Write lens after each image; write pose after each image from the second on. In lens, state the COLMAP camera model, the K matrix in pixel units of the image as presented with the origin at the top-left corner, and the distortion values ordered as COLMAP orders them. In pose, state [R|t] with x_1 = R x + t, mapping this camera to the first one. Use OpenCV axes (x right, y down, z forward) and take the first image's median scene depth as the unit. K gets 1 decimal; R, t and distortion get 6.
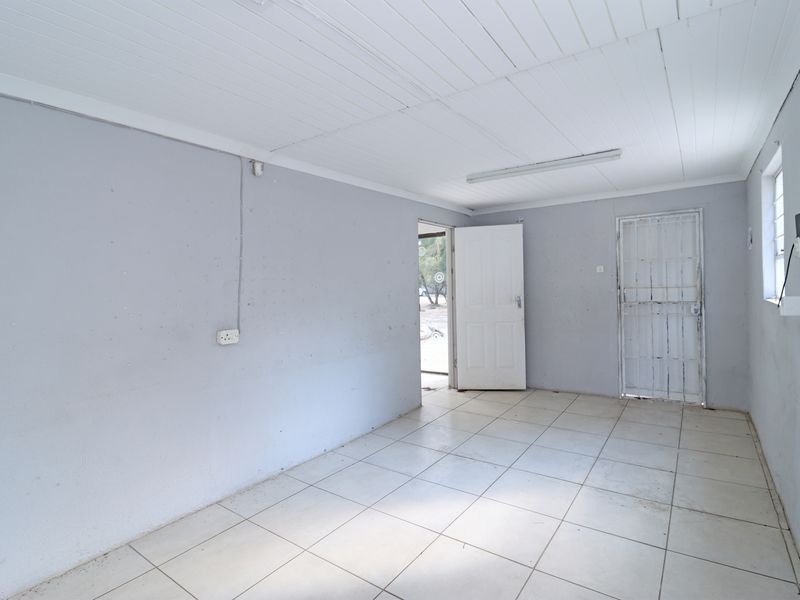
lens RADIAL K [[419.9, 0, 396.6], [0, 419.9, 288.6], [0, 0, 1]] dist [-0.001925, -0.002351]
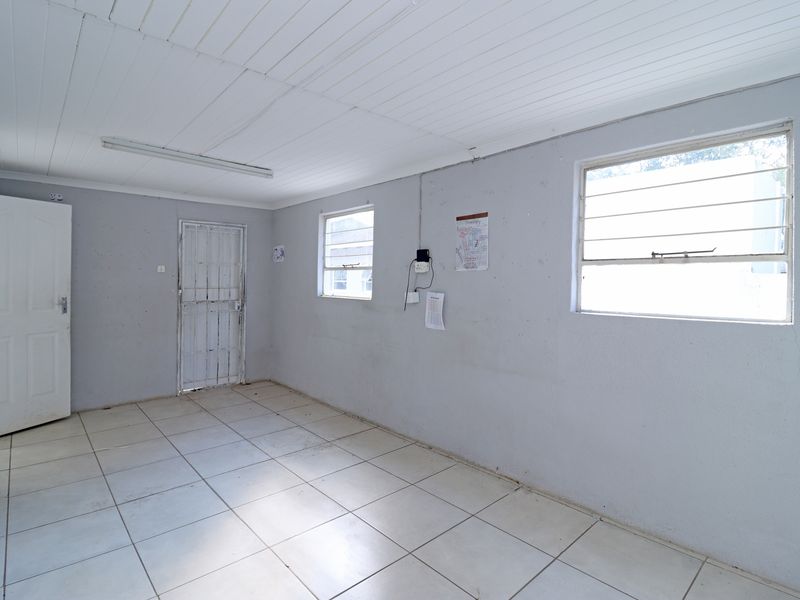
lens RADIAL K [[419.9, 0, 396.6], [0, 419.9, 288.6], [0, 0, 1]] dist [-0.001925, -0.002351]
pose [[0.222643, 0.012012, 0.974826, -0.379419], [0.001107, 0.999920, -0.012575, 0.013853], [-0.974899, 0.003879, 0.222612, 0.266902]]
